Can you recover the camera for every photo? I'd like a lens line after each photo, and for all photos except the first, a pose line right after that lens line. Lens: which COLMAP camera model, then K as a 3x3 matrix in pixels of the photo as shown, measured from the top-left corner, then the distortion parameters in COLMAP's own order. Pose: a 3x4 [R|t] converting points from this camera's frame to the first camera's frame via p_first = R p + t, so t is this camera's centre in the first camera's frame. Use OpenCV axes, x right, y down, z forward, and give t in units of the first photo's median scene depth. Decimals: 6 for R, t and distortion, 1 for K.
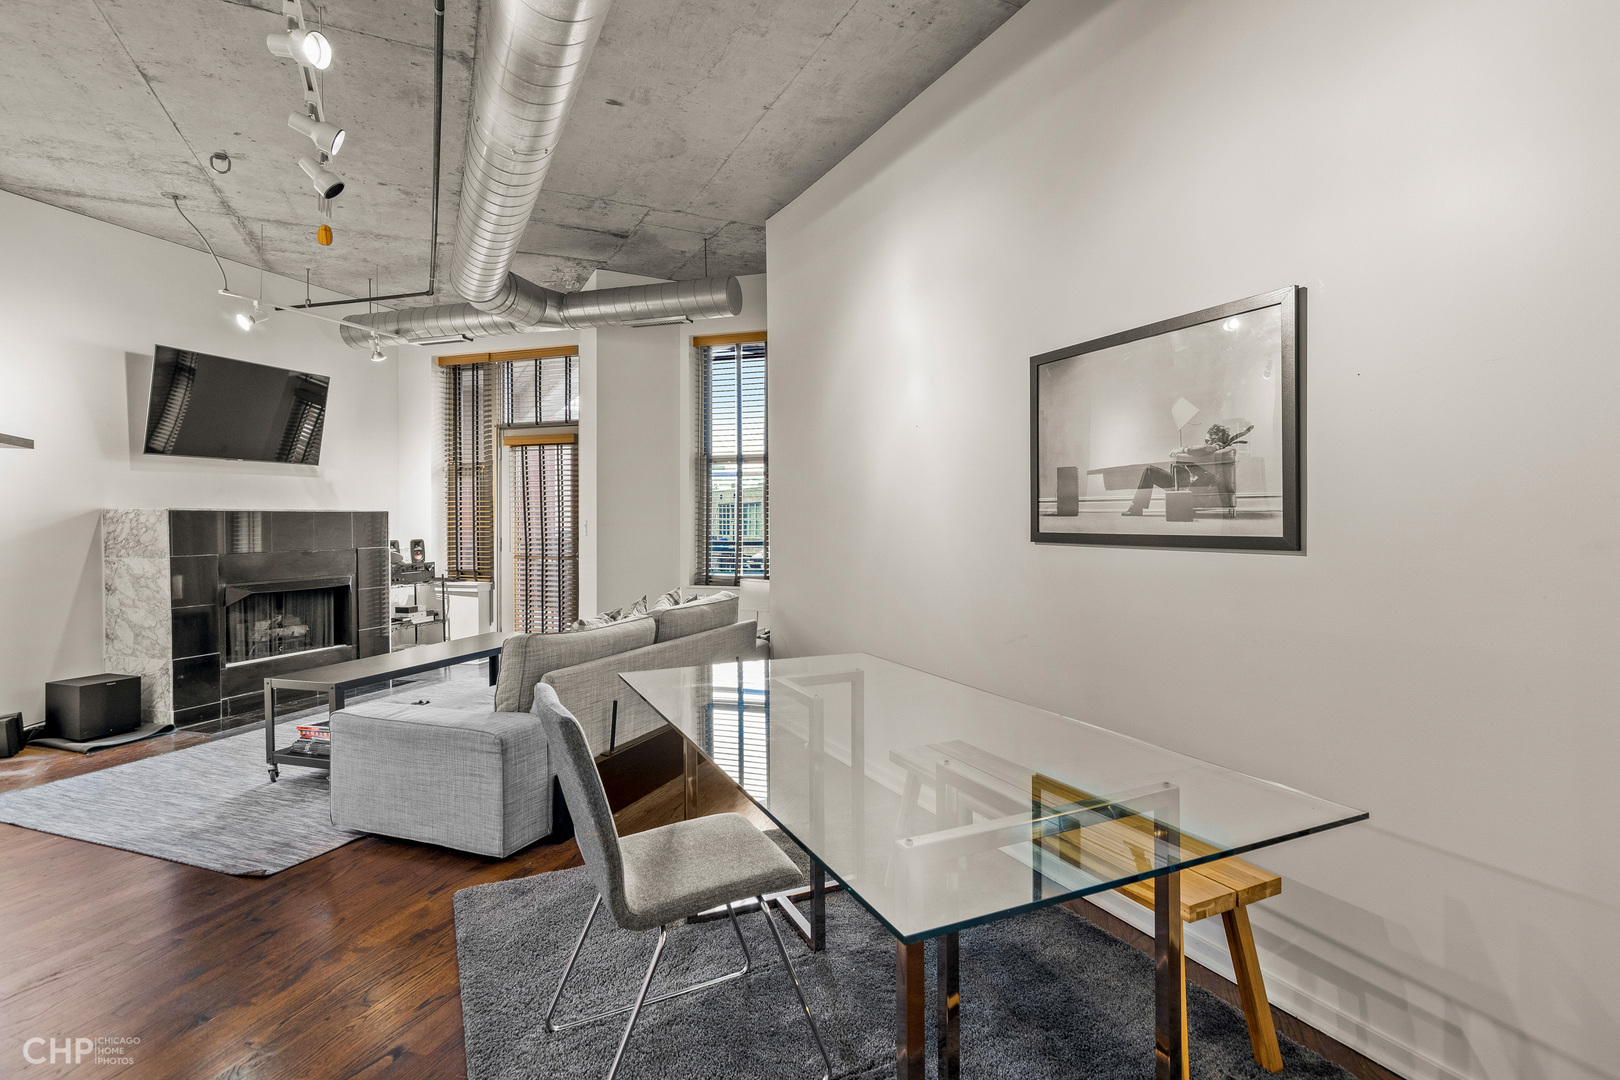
lens RADIAL K [[795.3, 0, 802.9], [0, 795.3, 520.8], [0, 0, 1]] dist [-0.001109, 0.008127]
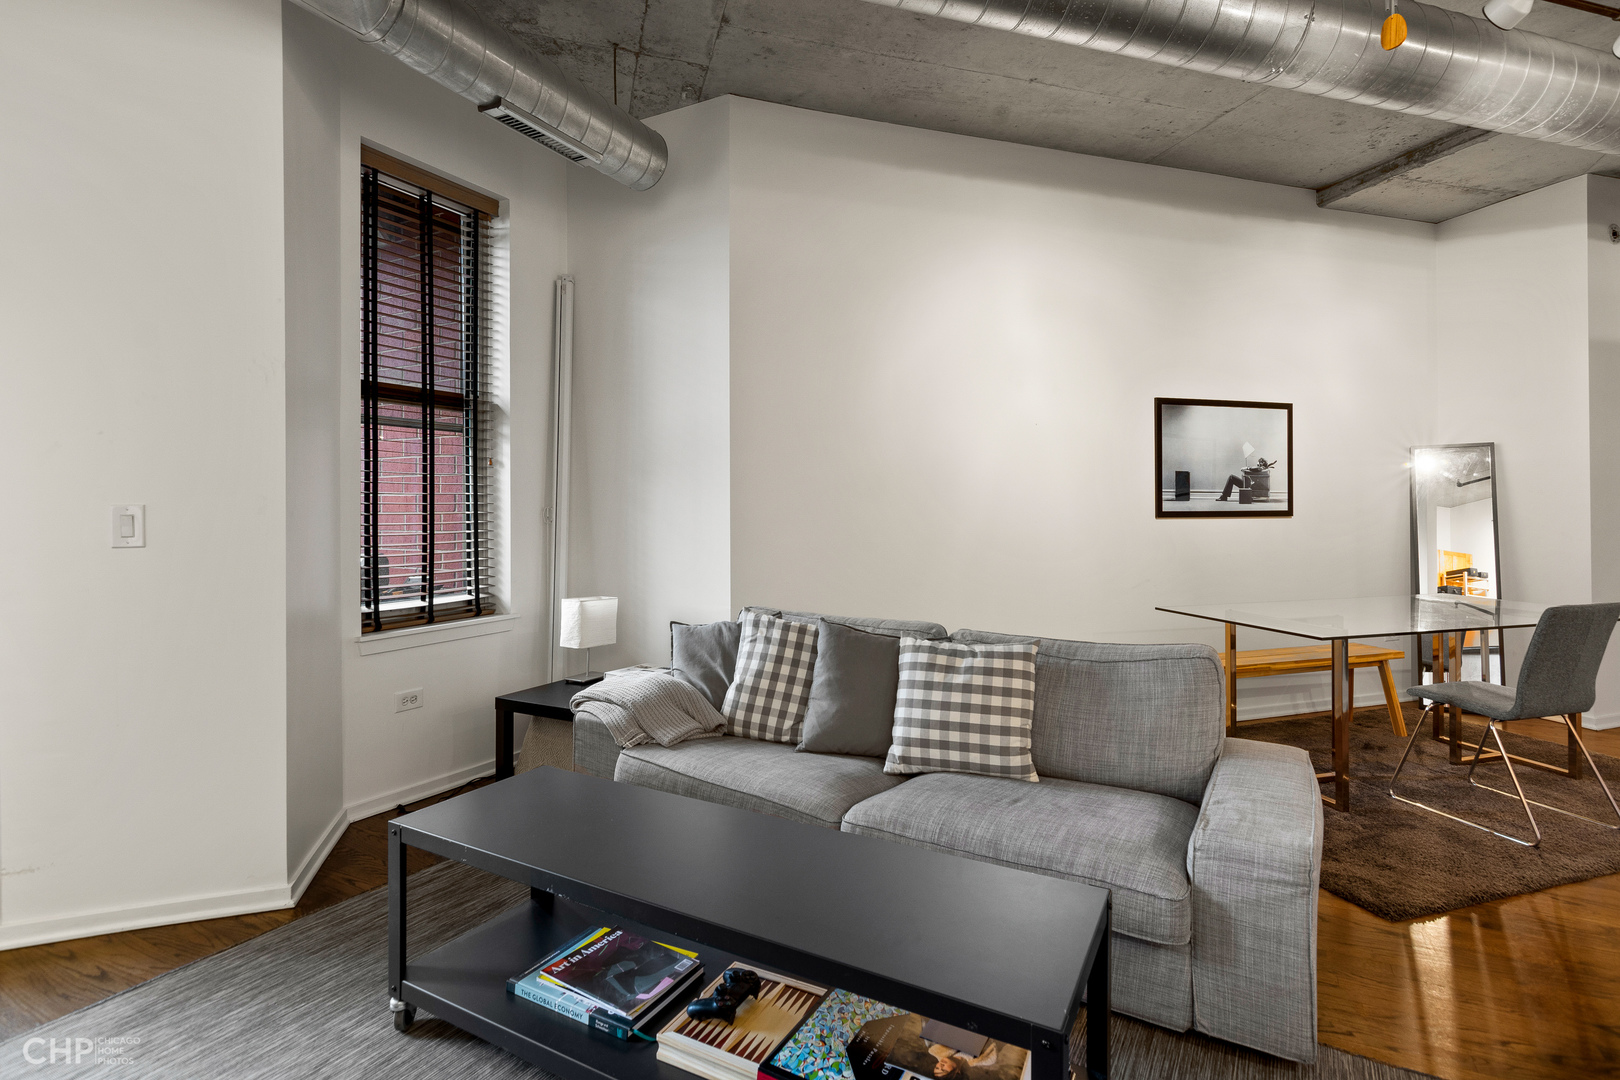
lens RADIAL K [[782.6, 0, 816.8], [0, 782.6, 504.8], [0, 0, 1]] dist [0.000093, -0.000610]
pose [[0.153069, 0.004077, 0.988207, -0.726442], [0.004498, 0.999978, -0.004823, 0.003418], [-0.988205, 0.005183, 0.153047, 0.788301]]
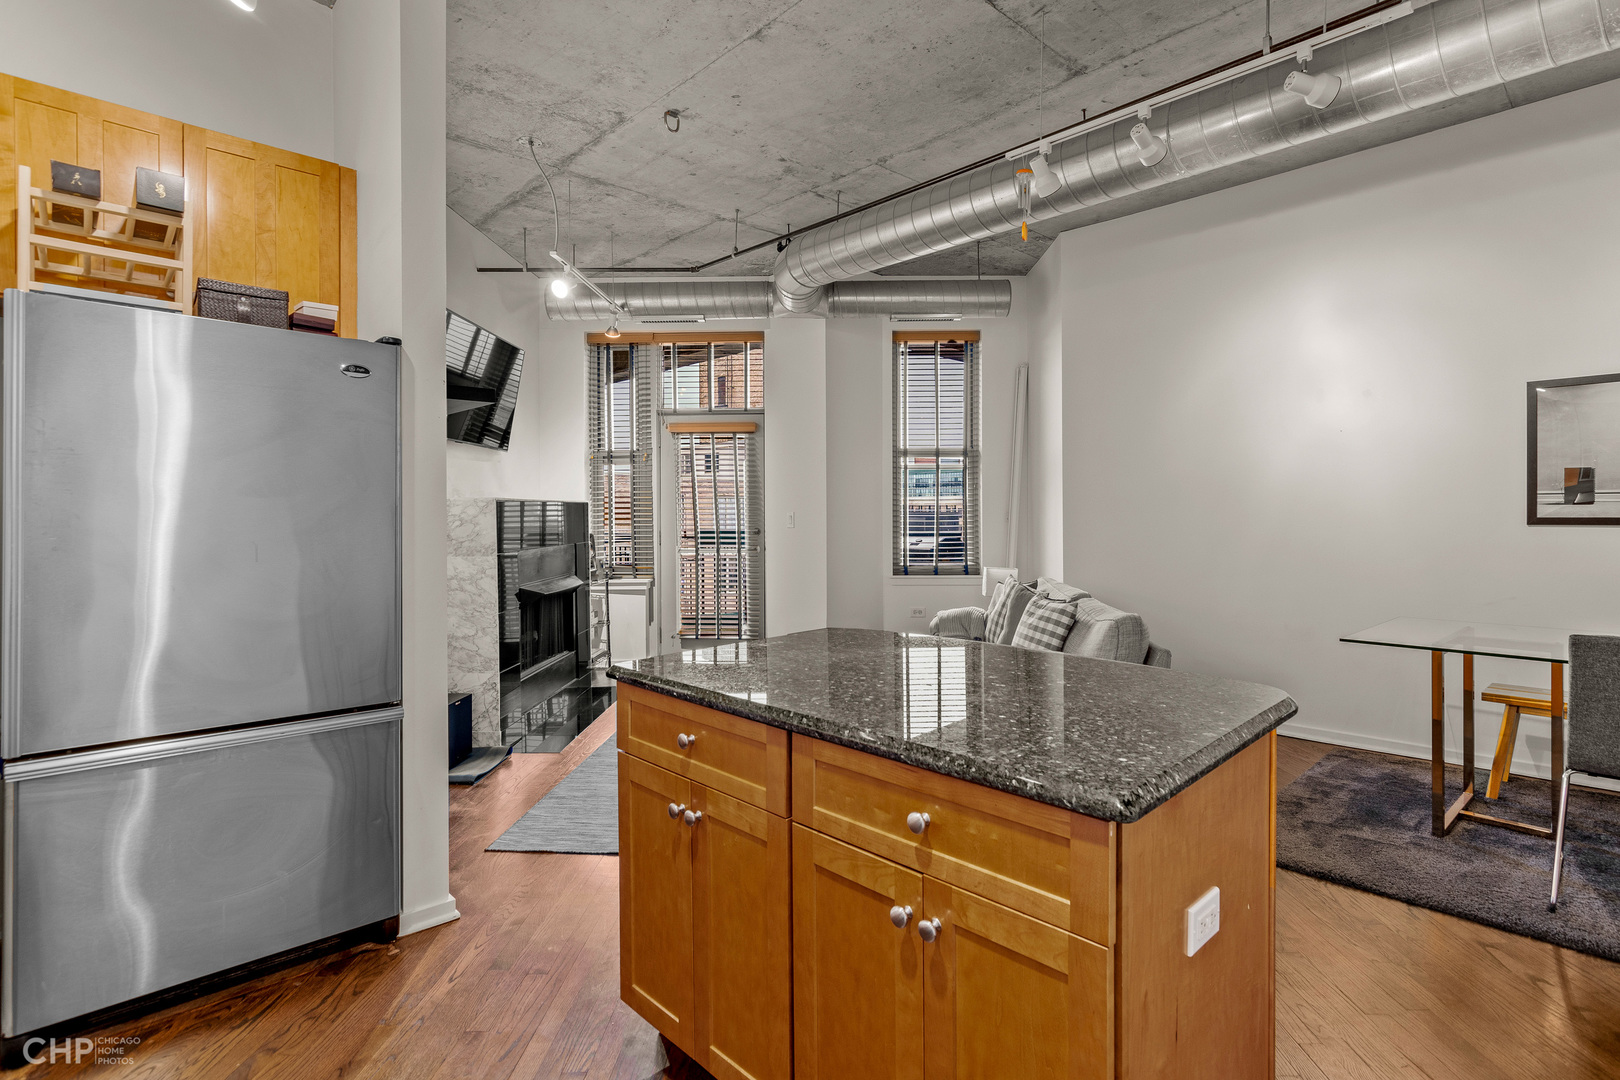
lens RADIAL K [[810.1, 0, 832.1], [0, 810.1, 519.4], [0, 0, 1]] dist [-0.003020, -0.000406]
pose [[0.955072, -0.005549, 0.296321, -0.654018], [0.003845, 0.999973, 0.006333, 0.002849], [-0.296348, -0.004909, 0.955068, 0.045831]]
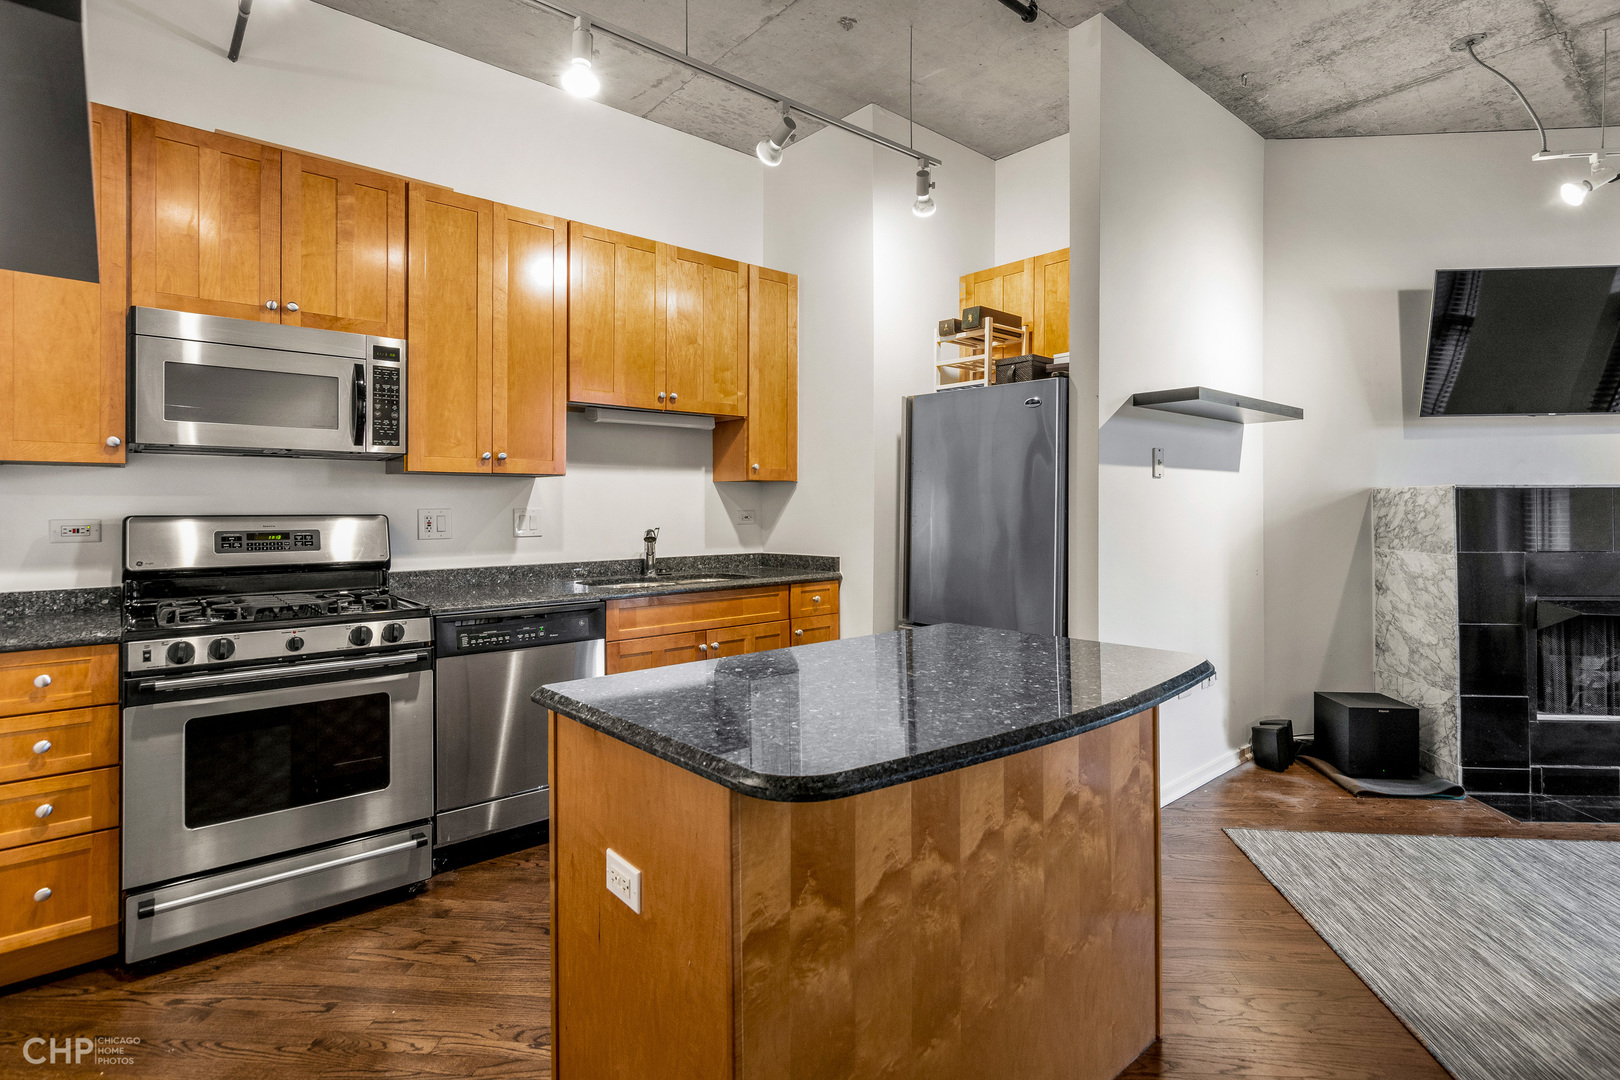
lens RADIAL K [[801.8, 0, 821.7], [0, 801.8, 507.6], [0, 0, 1]] dist [0.000204, 0.001007]
pose [[0.255110, 0.002588, -0.966909, -0.219079], [0.000578, 0.999996, 0.002829, 0.001934], [0.966912, -0.001280, 0.255108, 0.237013]]
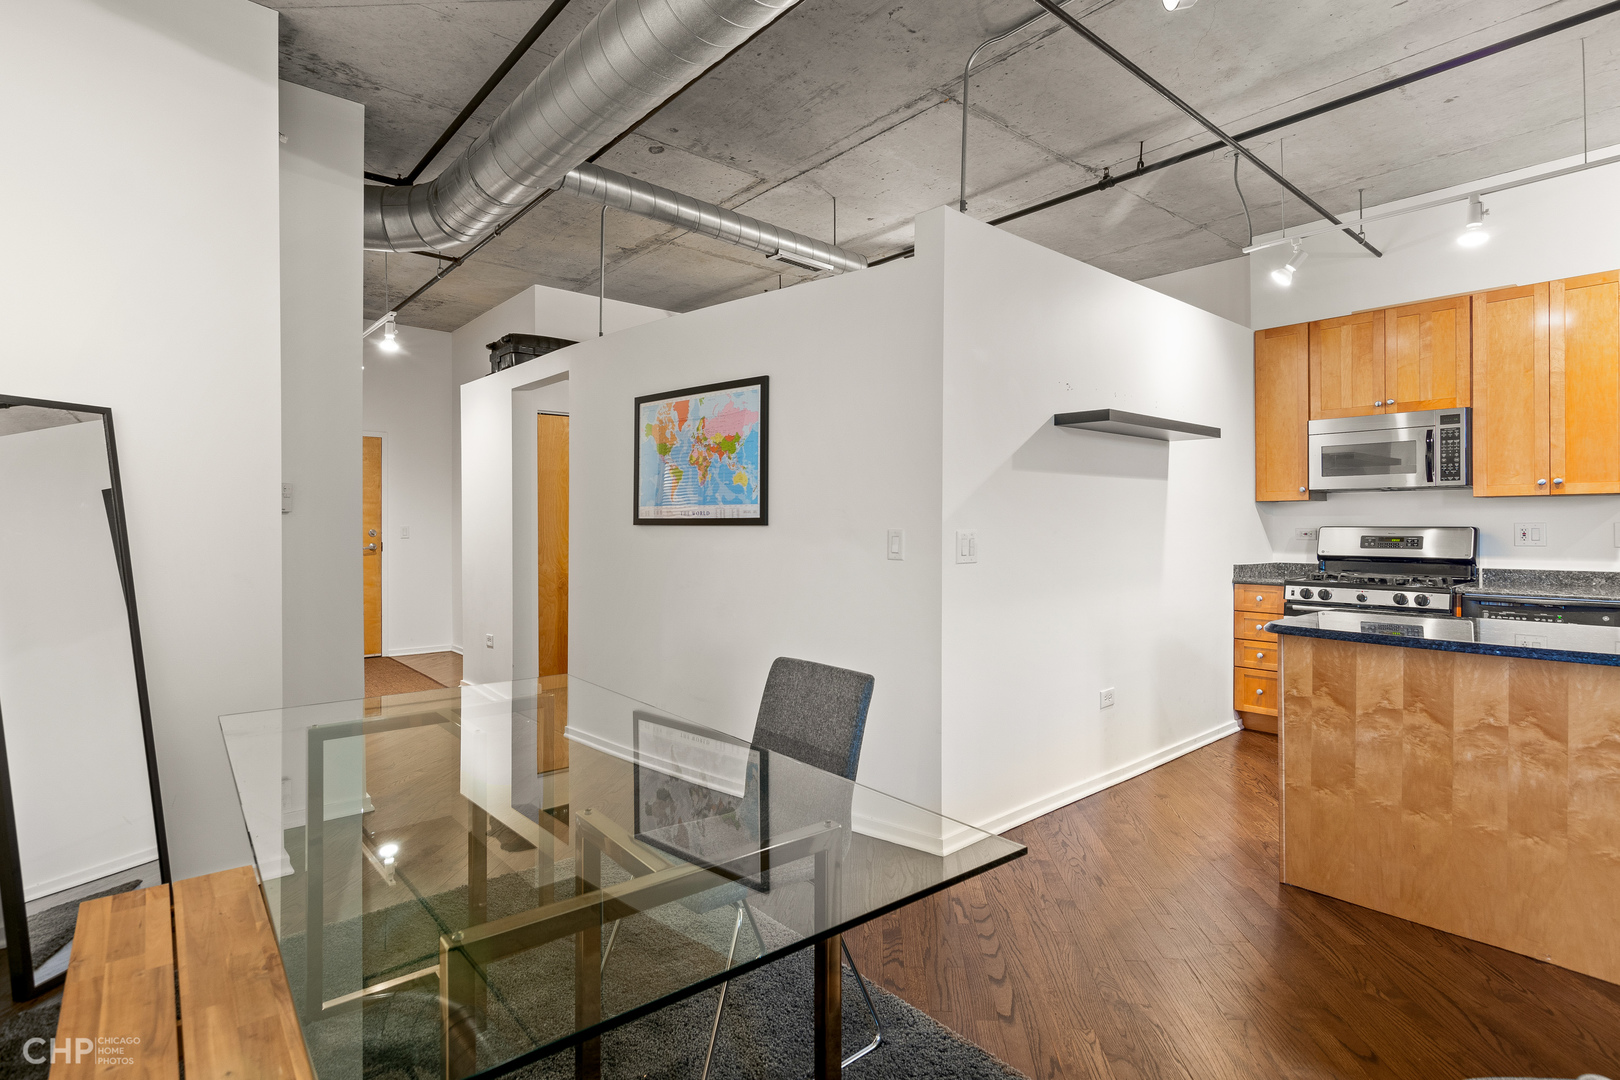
lens RADIAL K [[806.0, 0, 810.0], [0, 806.0, 518.9], [0, 0, 1]] dist [-0.004355, -0.000319]
pose [[-0.968931, 0.002450, -0.247319, 0.015297], [0.003881, 0.999978, -0.005299, 0.001960], [0.247301, -0.006094, -0.968920, 0.727242]]
